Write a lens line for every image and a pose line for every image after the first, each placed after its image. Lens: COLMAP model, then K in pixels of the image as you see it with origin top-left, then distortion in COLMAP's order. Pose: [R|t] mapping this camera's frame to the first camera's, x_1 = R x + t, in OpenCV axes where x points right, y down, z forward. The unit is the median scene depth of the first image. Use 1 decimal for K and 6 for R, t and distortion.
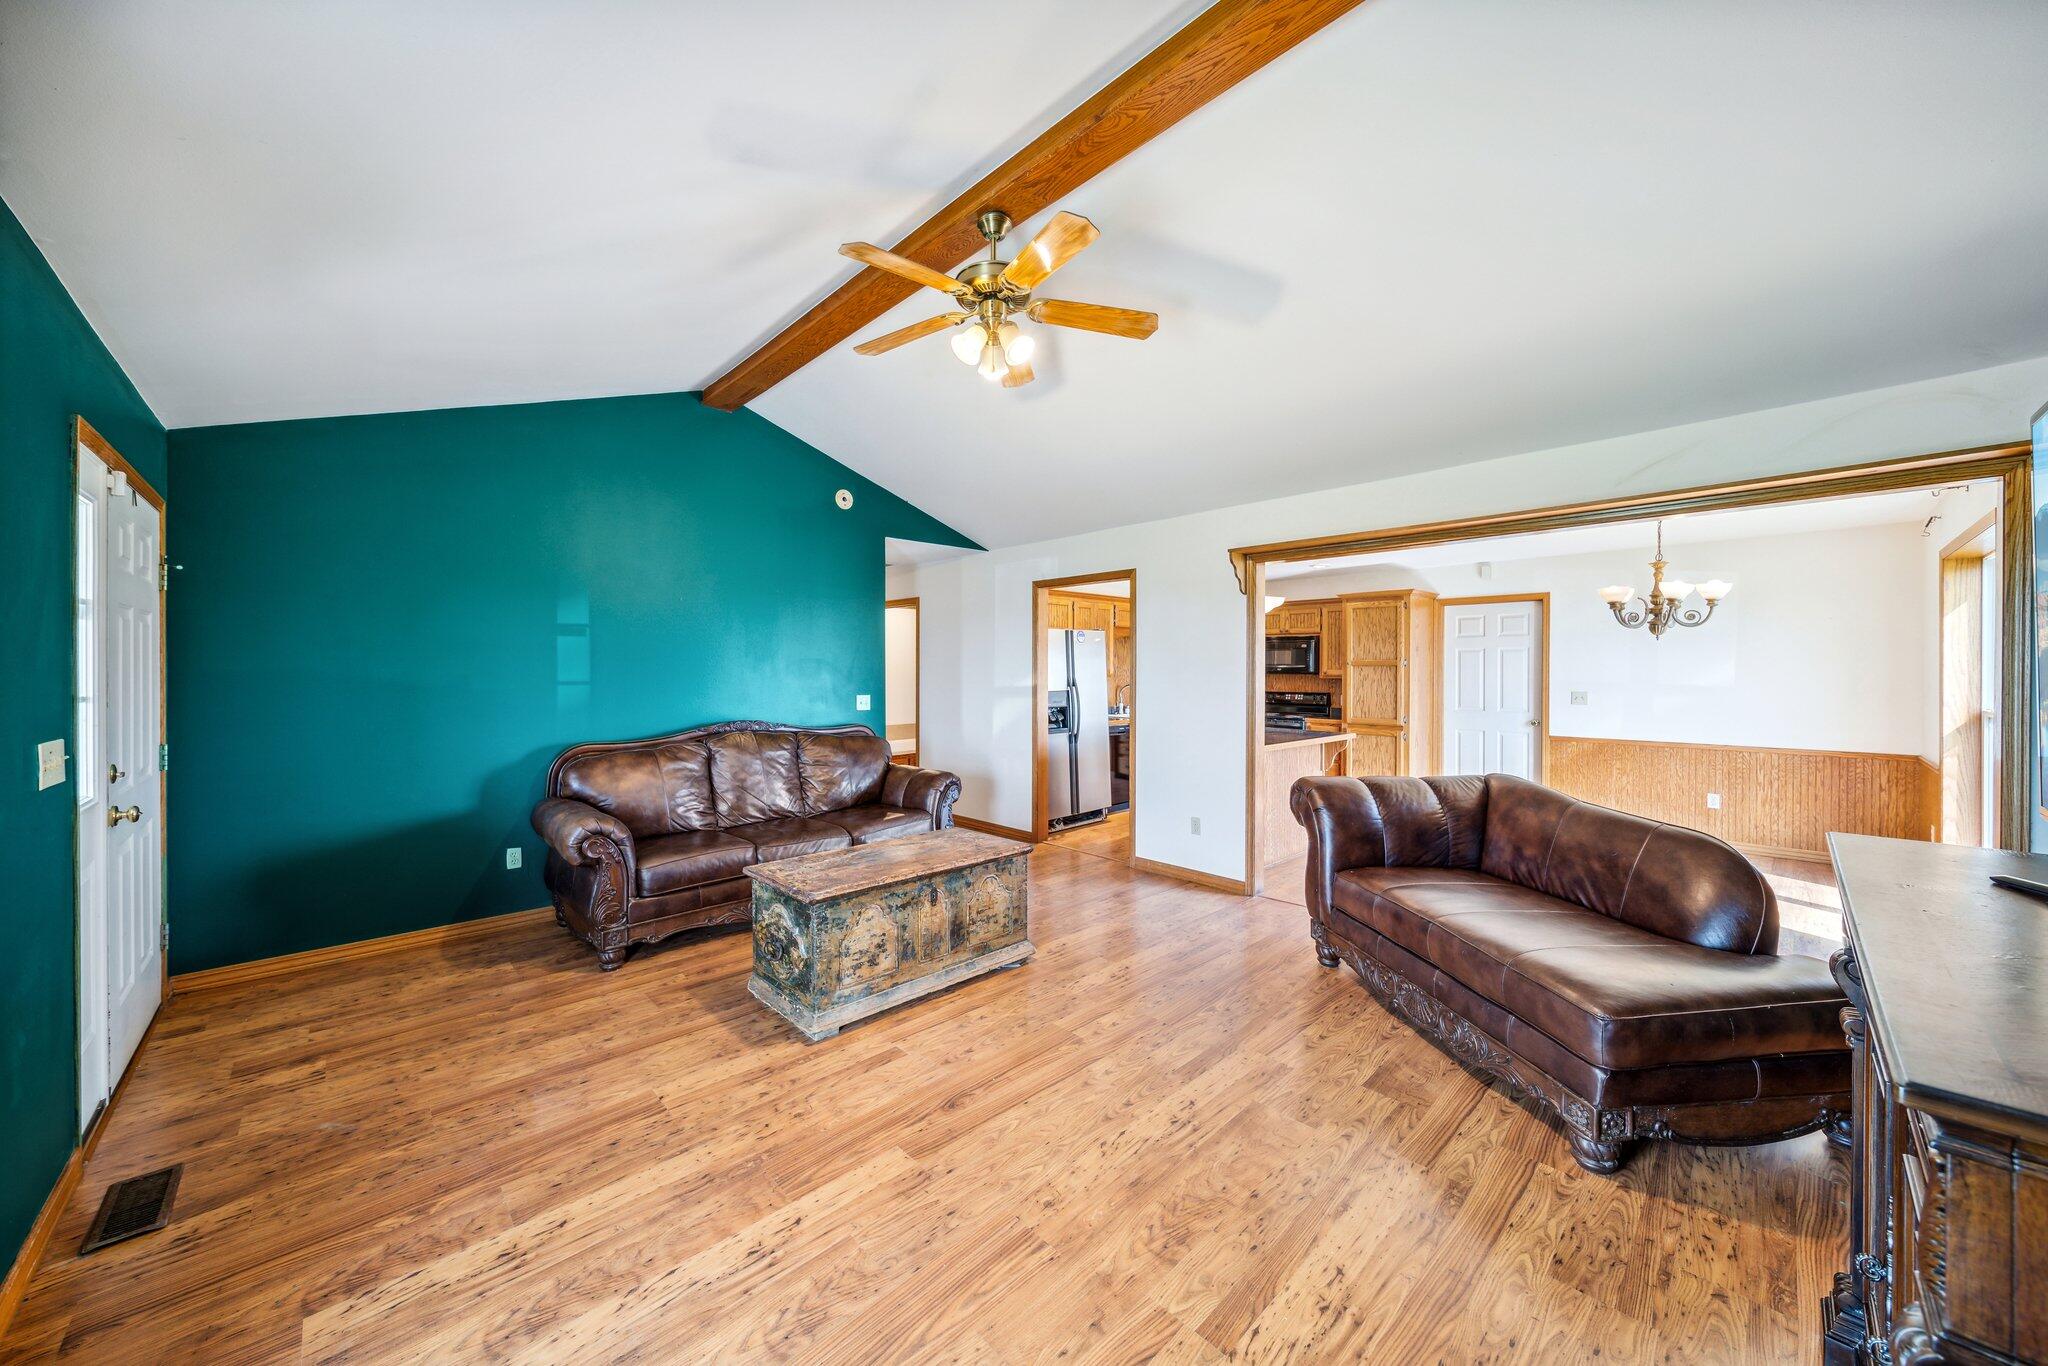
lens RADIAL K [[727.8, 0, 1009.4], [0, 727.8, 672.2], [0, 0, 1]] dist [0.000562, -0.000360]
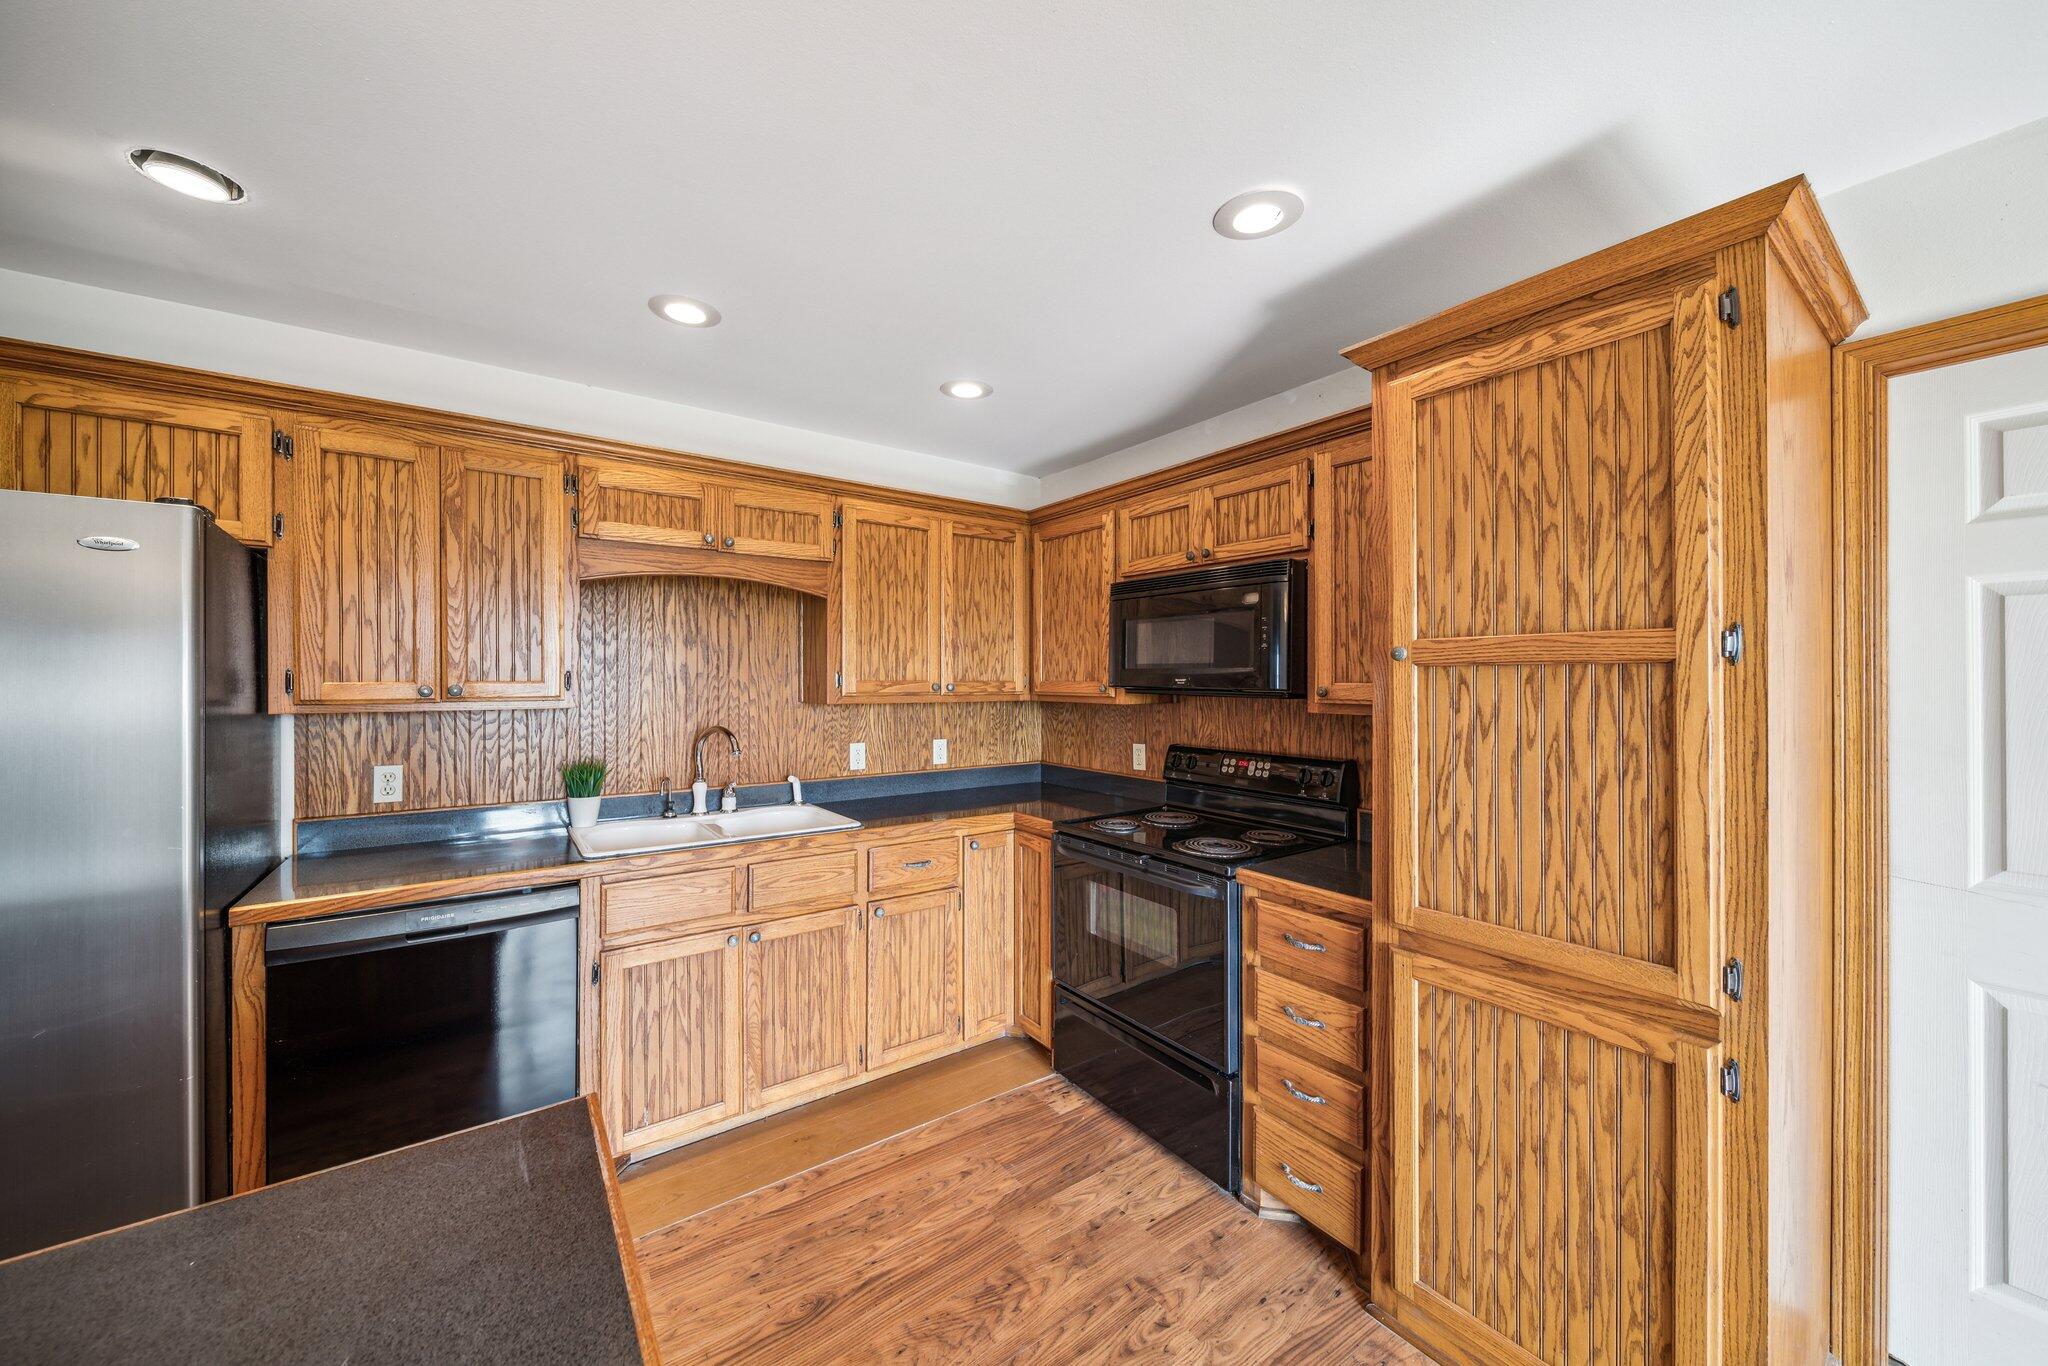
lens RADIAL K [[727.8, 0, 1009.4], [0, 727.8, 672.2], [0, 0, 1]] dist [0.000562, -0.000360]
pose [[0.992126, -0.004722, -0.125159, 0.589865], [0.003068, 0.999905, -0.013408, -0.006360], [0.125210, 0.012919, 0.992046, 1.201444]]
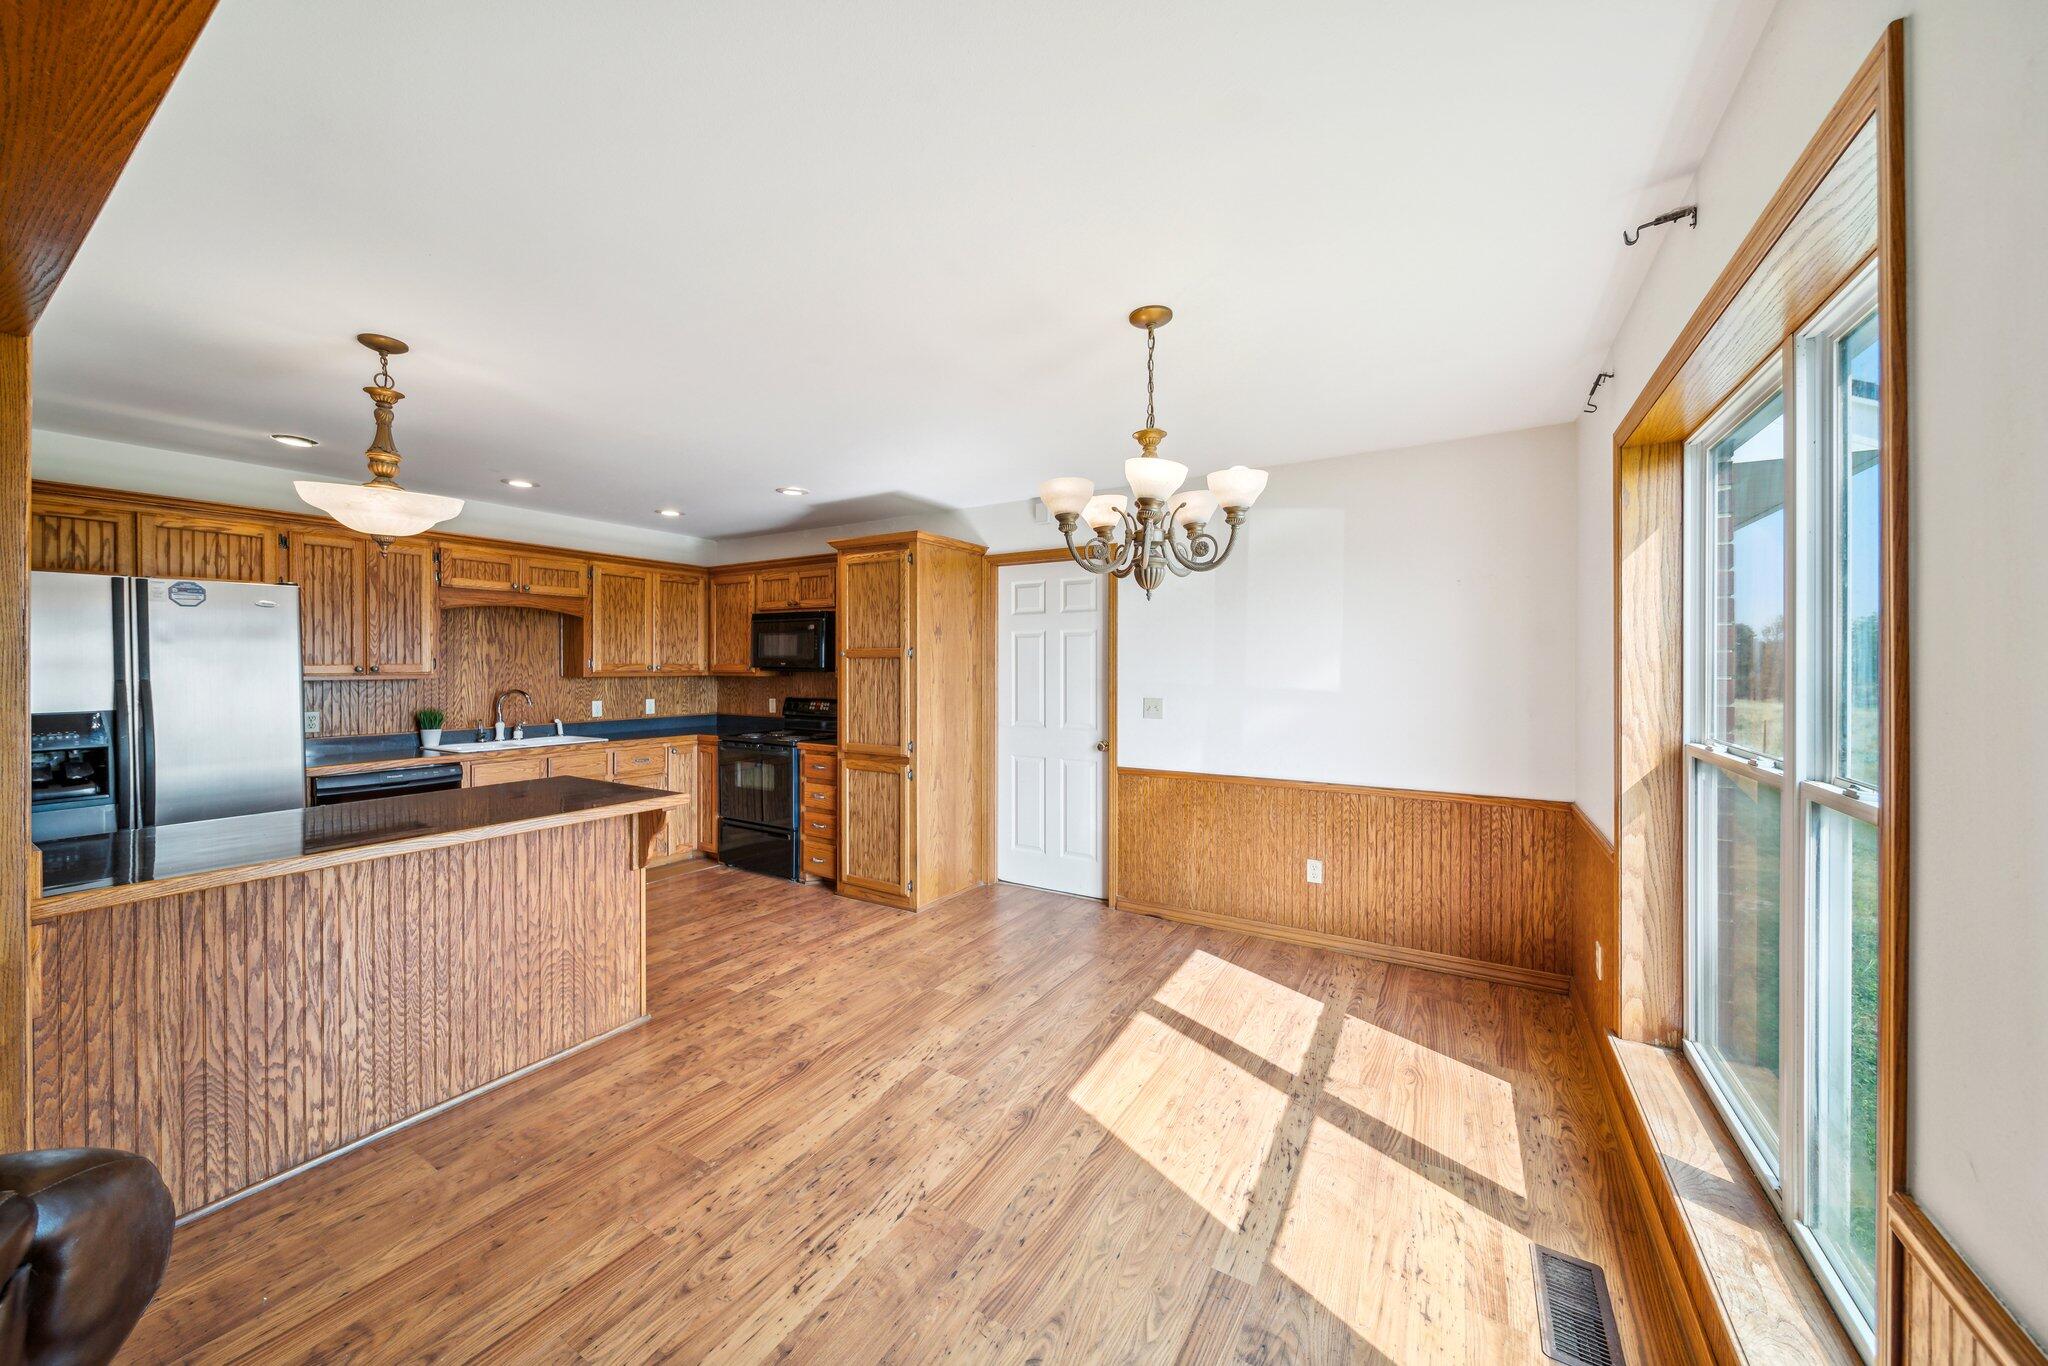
lens RADIAL K [[725.7, 0, 1009.1], [0, 725.7, 662.5], [0, 0, 1]] dist [0.001249, -0.000018]
pose [[0.963645, -0.002760, 0.267171, 0.683926], [0.003901, 0.999985, -0.003740, -0.003447], [-0.267156, 0.004646, 0.963642, 0.582372]]
